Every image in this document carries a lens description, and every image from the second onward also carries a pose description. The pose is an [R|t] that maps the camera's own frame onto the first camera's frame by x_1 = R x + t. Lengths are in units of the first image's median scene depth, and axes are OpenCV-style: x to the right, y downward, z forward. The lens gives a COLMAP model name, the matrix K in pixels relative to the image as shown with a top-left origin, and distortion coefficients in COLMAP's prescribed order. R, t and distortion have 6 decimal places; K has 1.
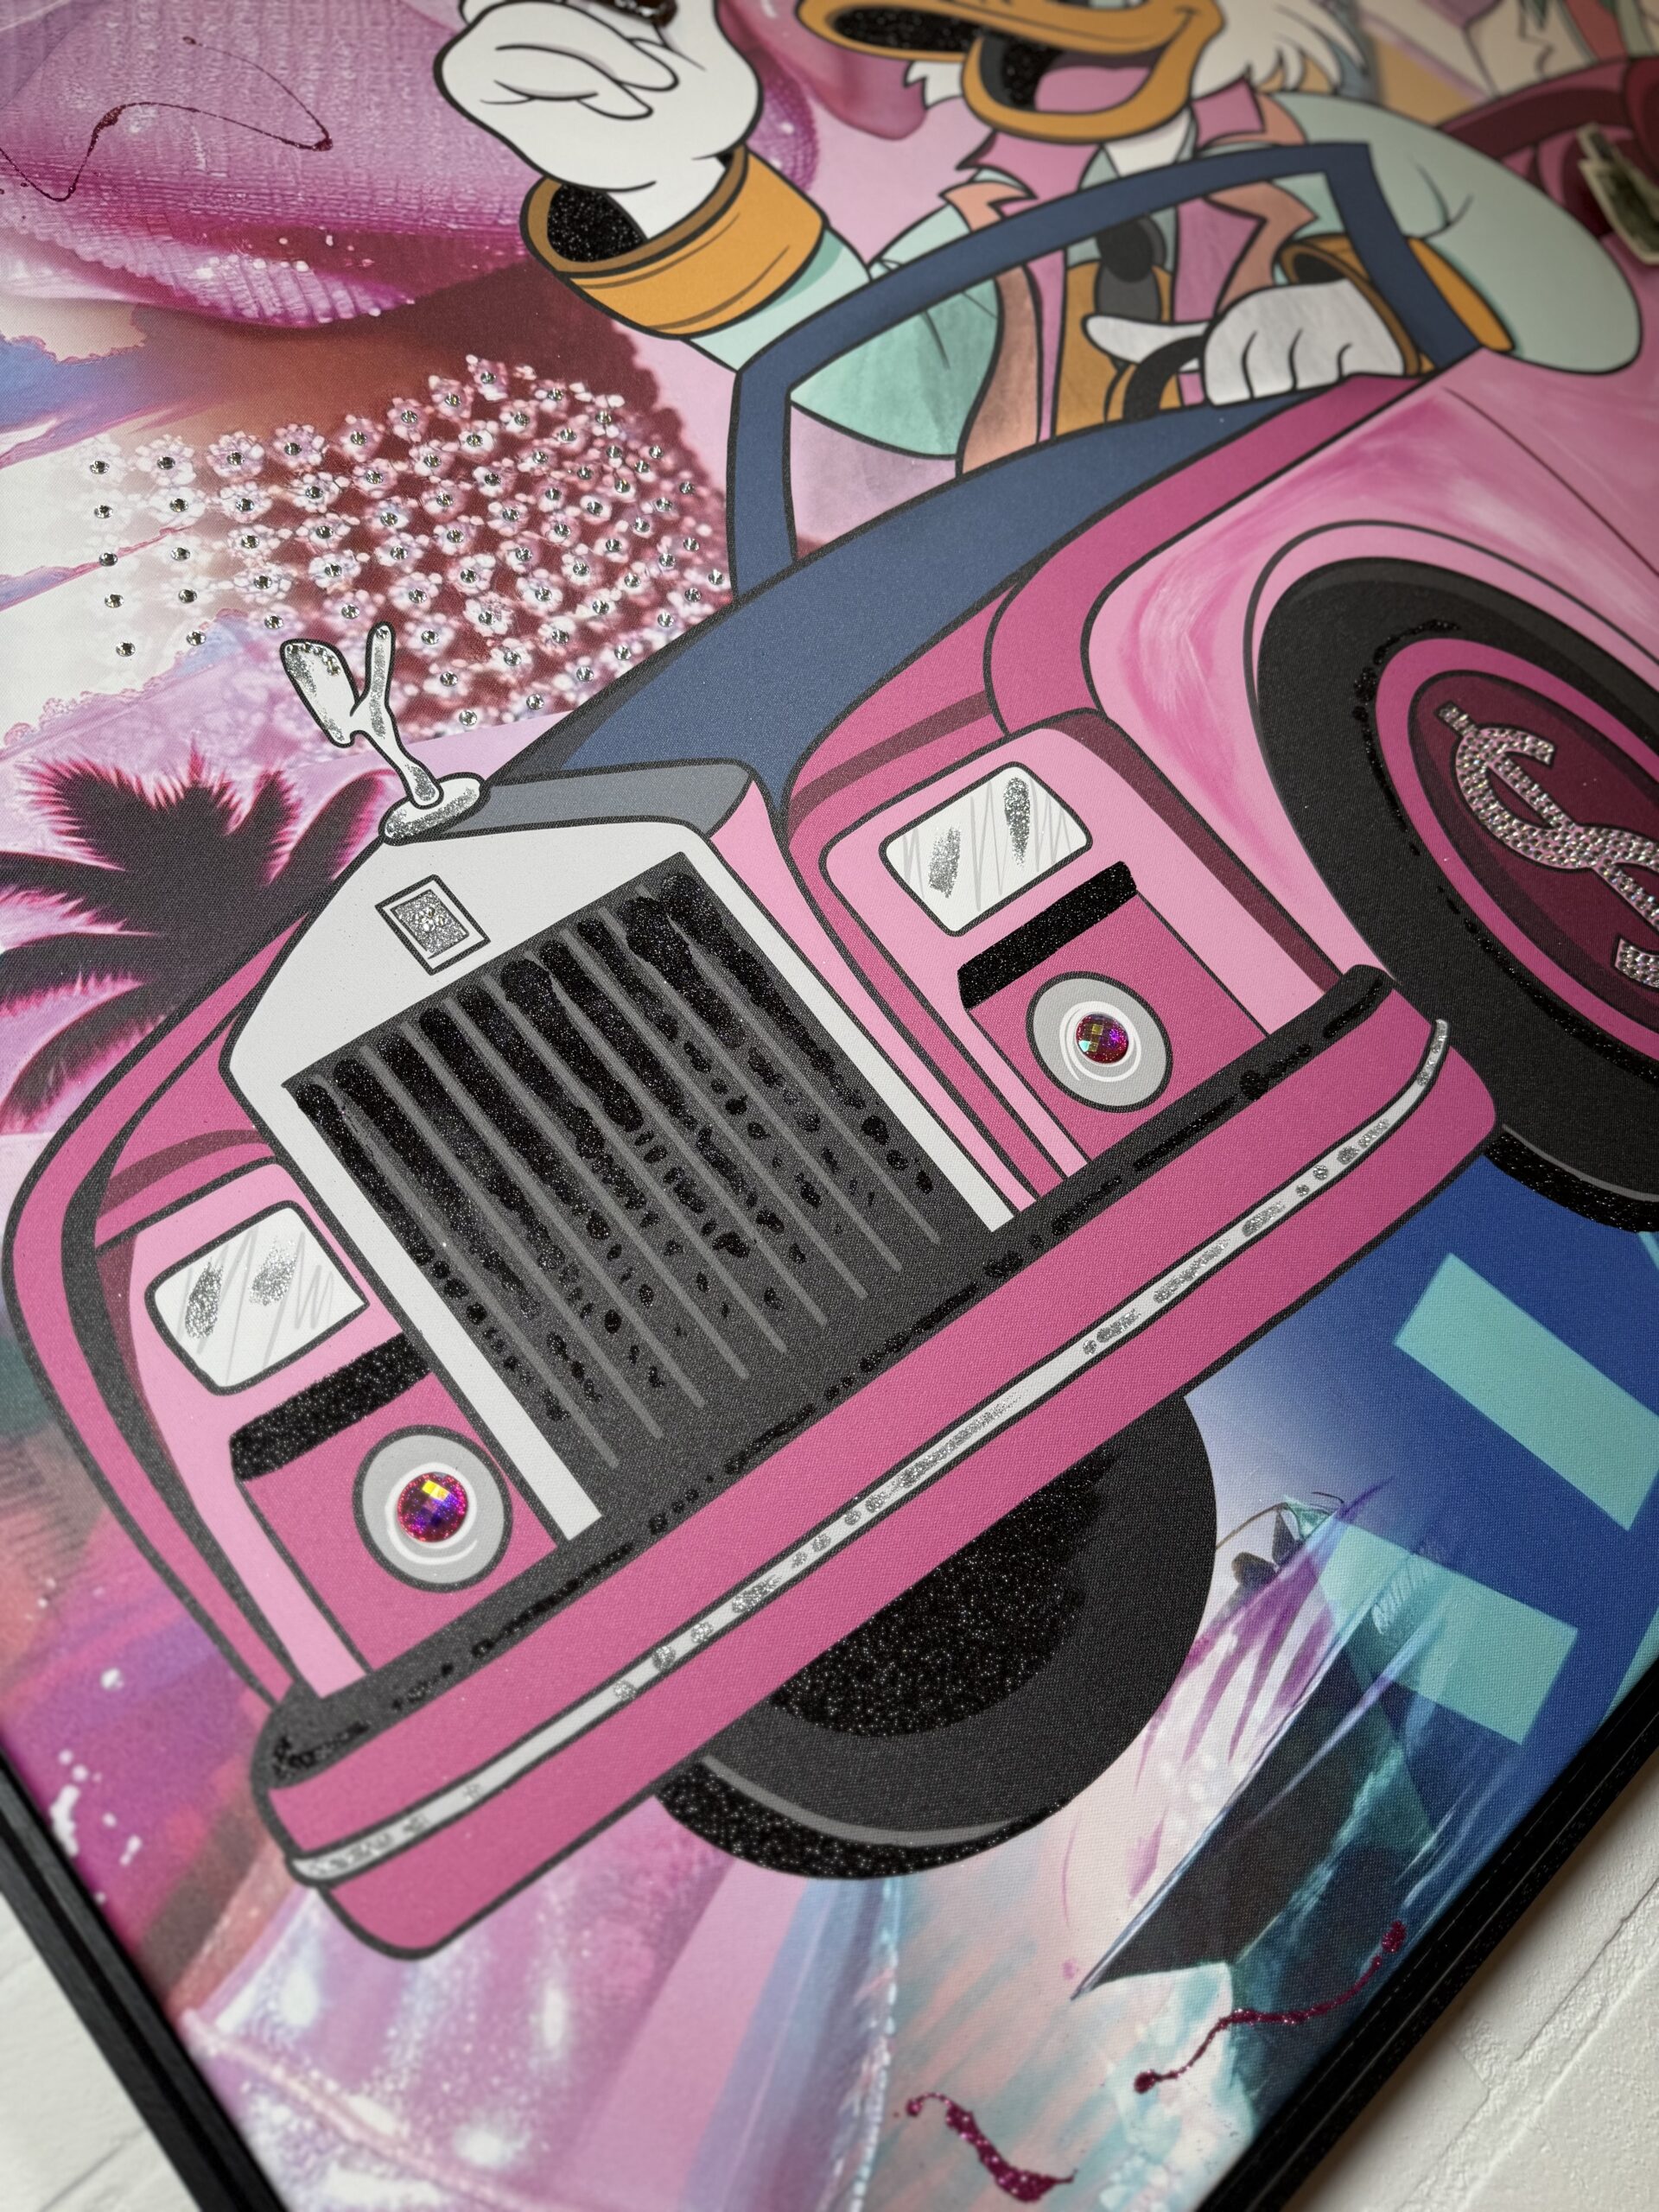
lens RADIAL K [[1603.1, 0, 852.8], [0, 1603.1, 1117.1], [0, 0, 1]] dist [0.024220, -0.055777]
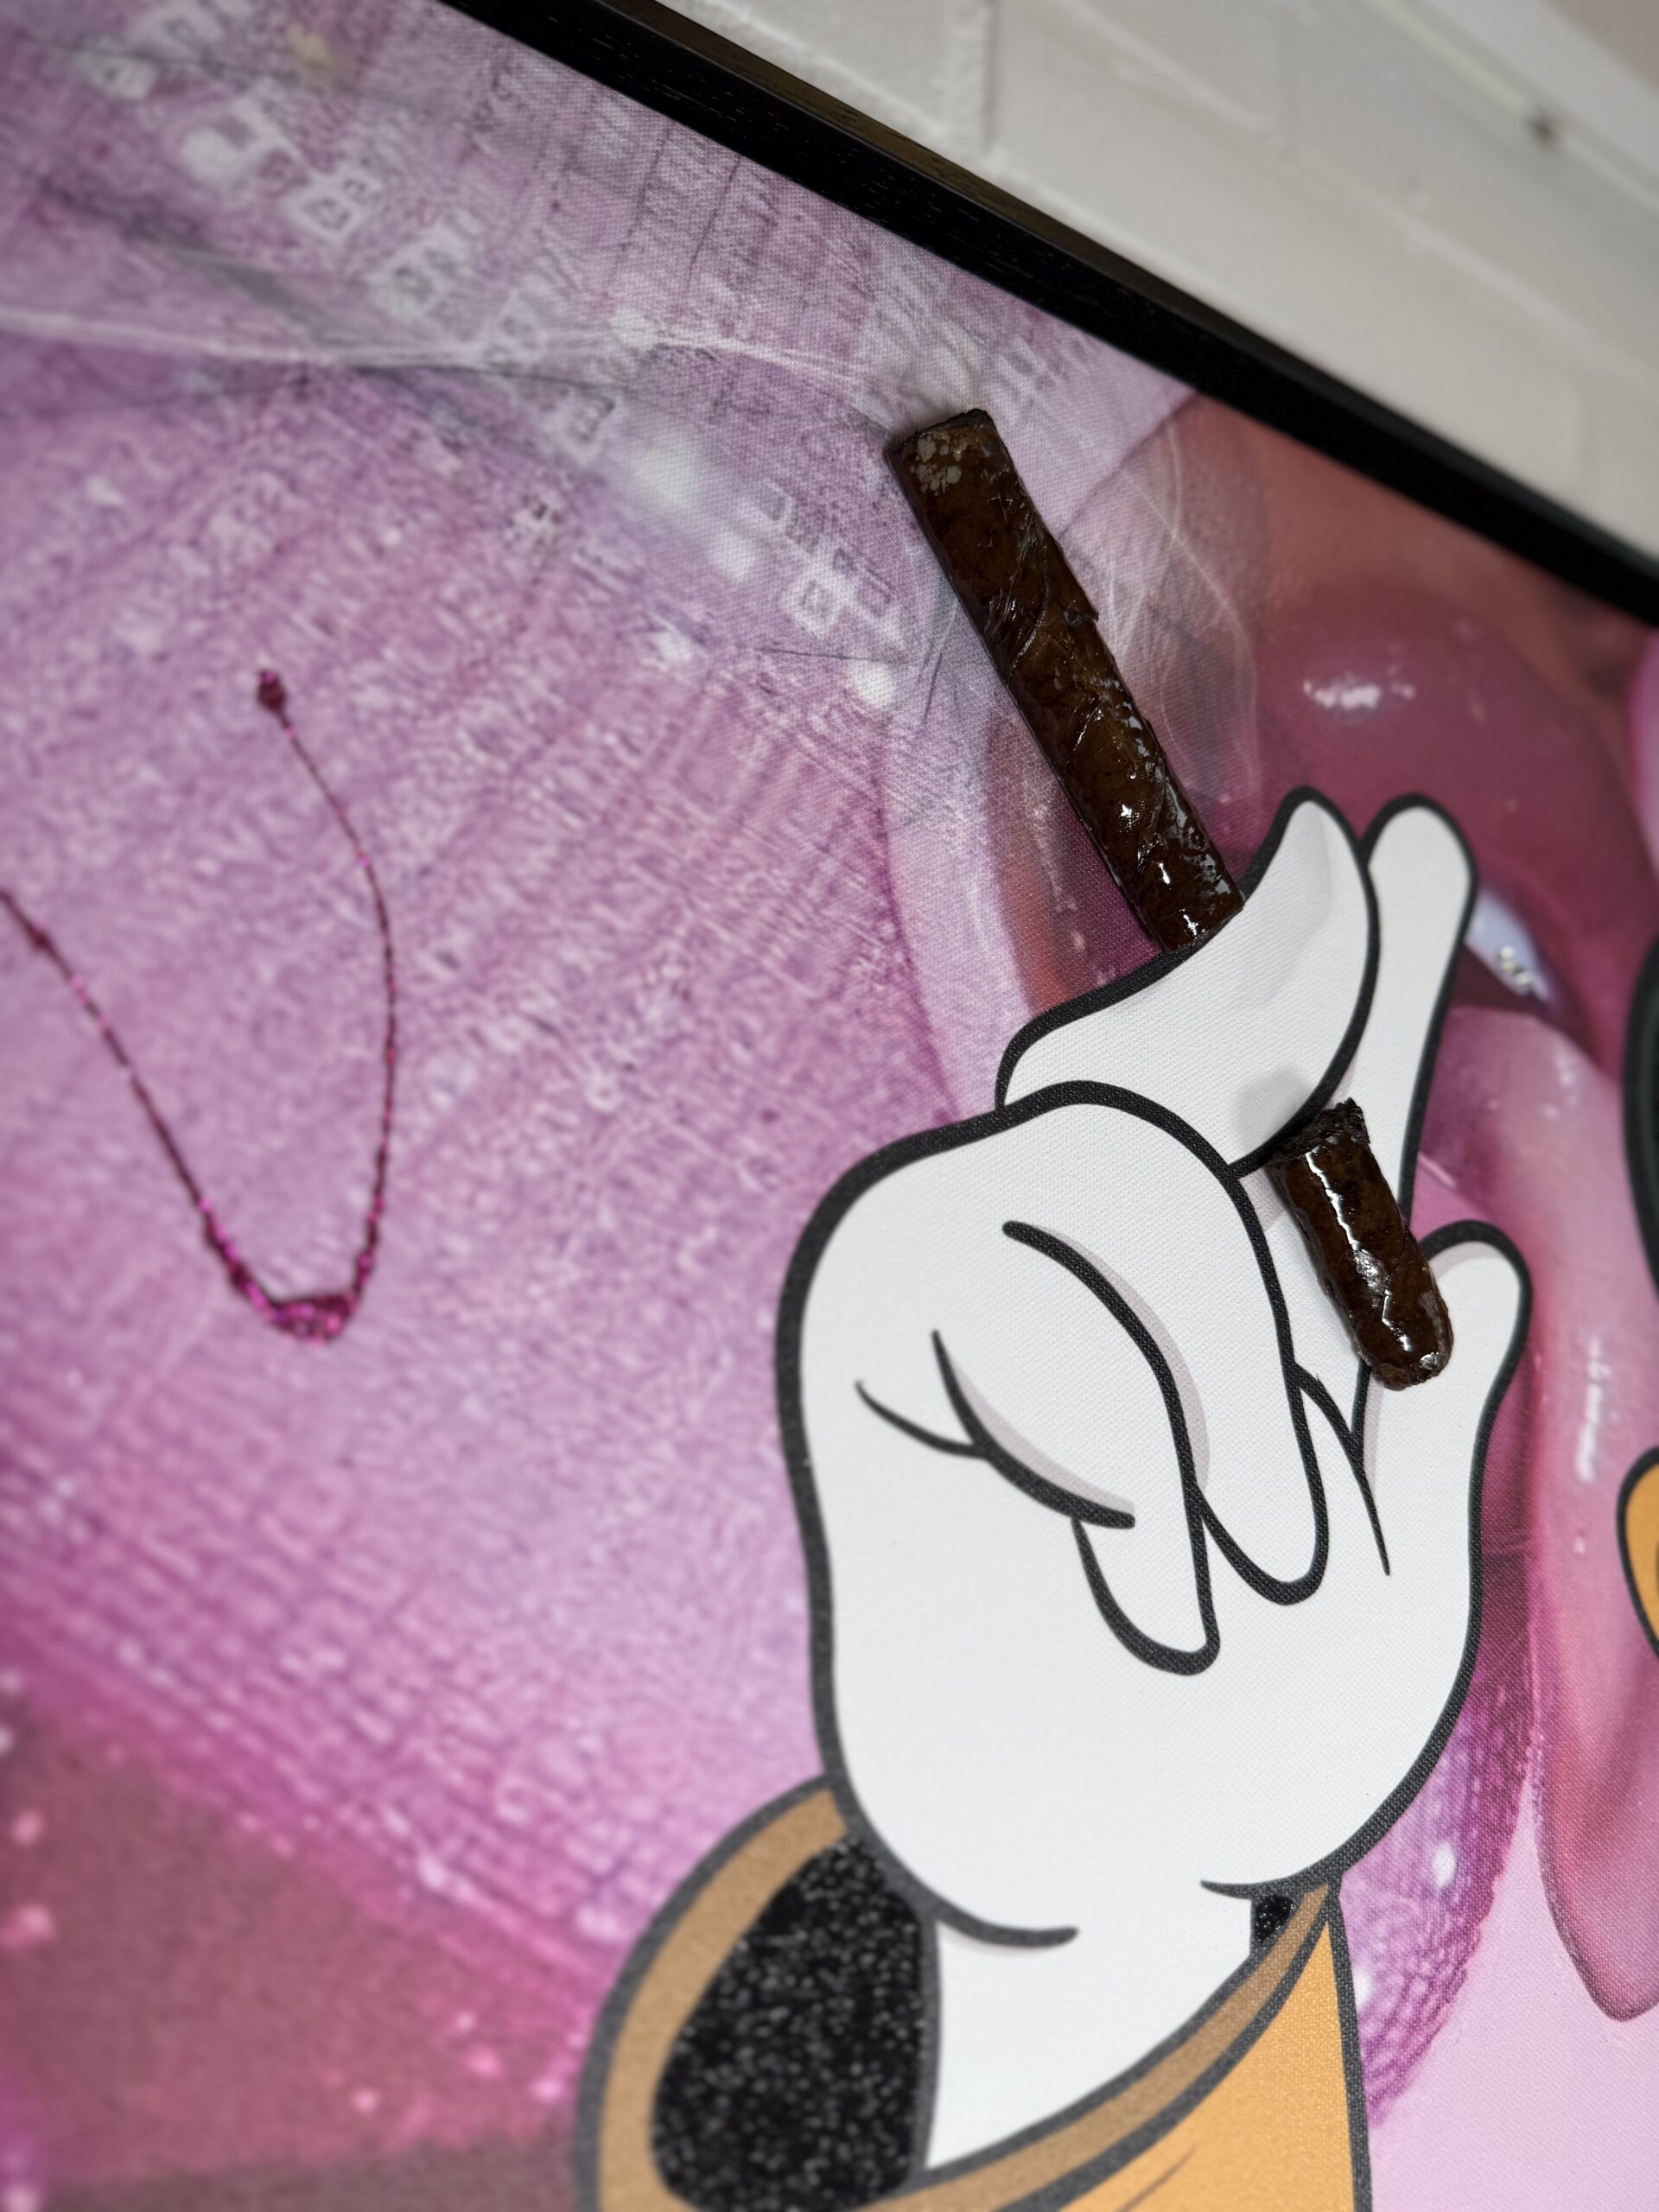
lens RADIAL K [[1603.1, 0, 827.1], [0, 1603.1, 1122.7], [0, 0, 1]] dist [0.024220, -0.055777]
pose [[0.723188, 0.690262, 0.023189, -0.323912], [-0.685179, 0.721272, -0.101472, -0.730450], [-0.086768, 0.057495, 0.994568, 0.769648]]
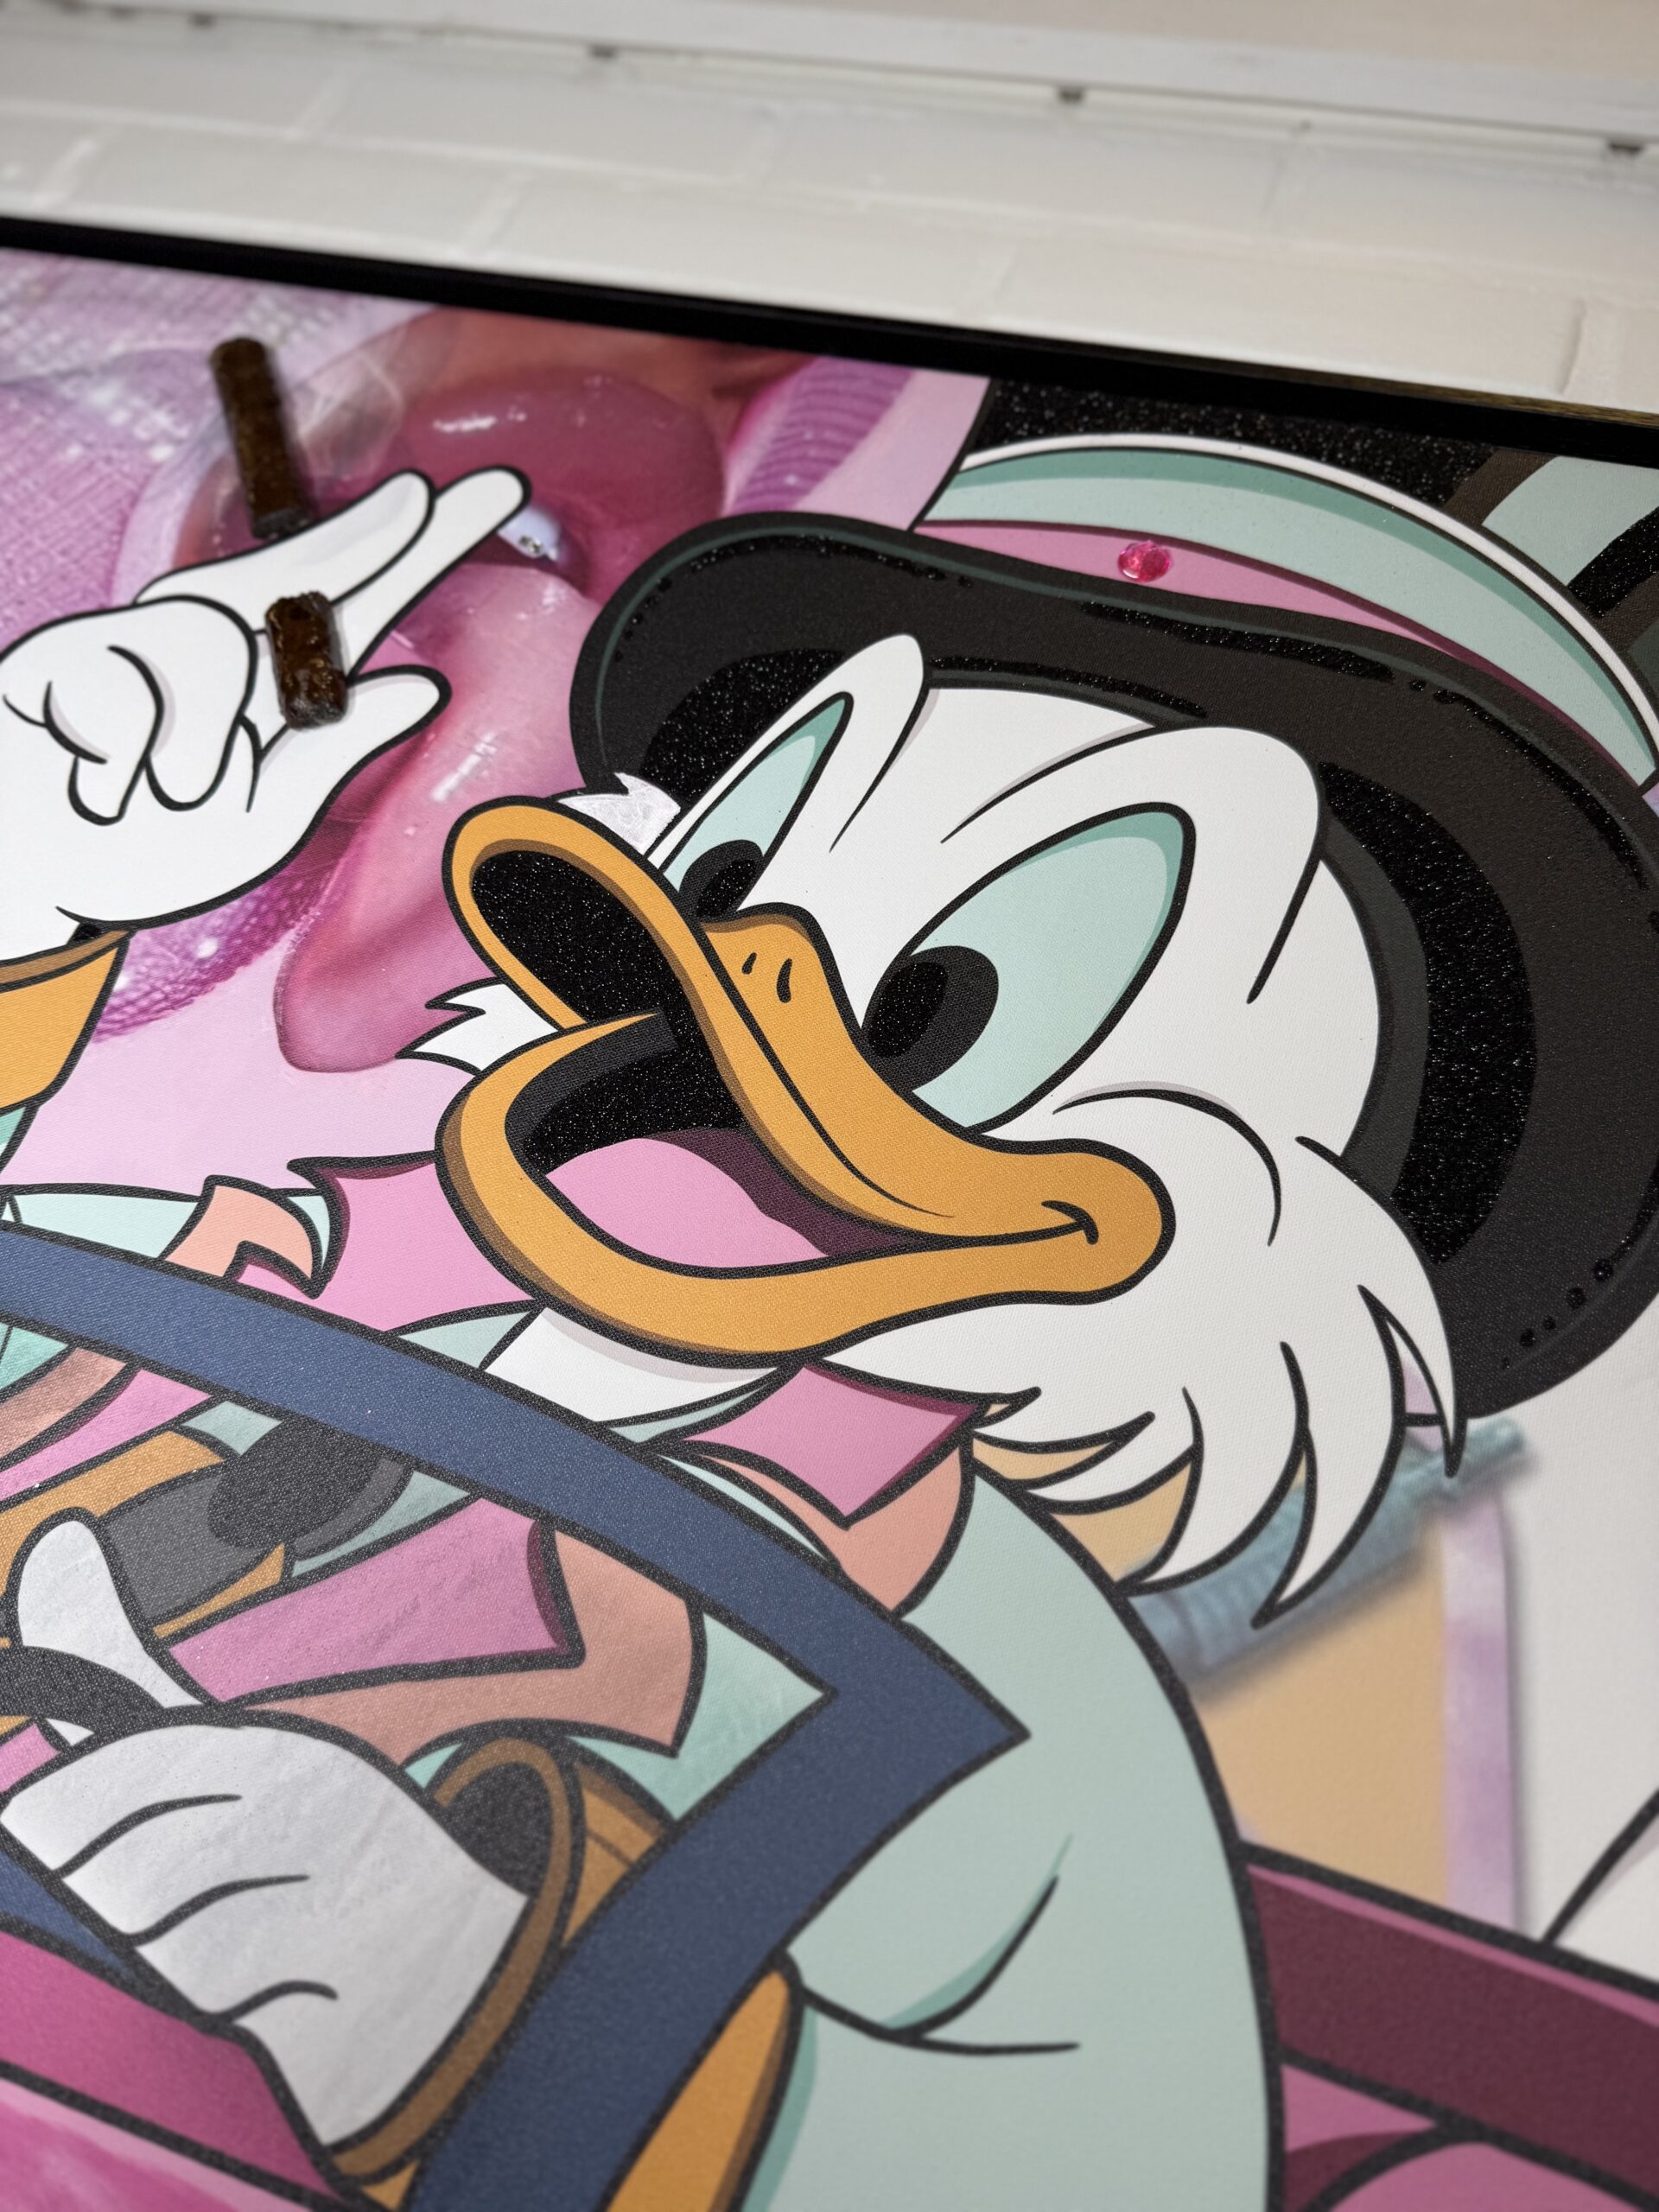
lens RADIAL K [[1603.1, 0, 809.6], [0, 1603.1, 1108.3], [0, 0, 1]] dist [0.024220, -0.055777]
pose [[0.469250, 0.636722, -0.611874, 0.609964], [-0.682169, 0.701372, 0.206694, -1.048172], [0.560758, 0.320411, 0.763471, 0.803379]]
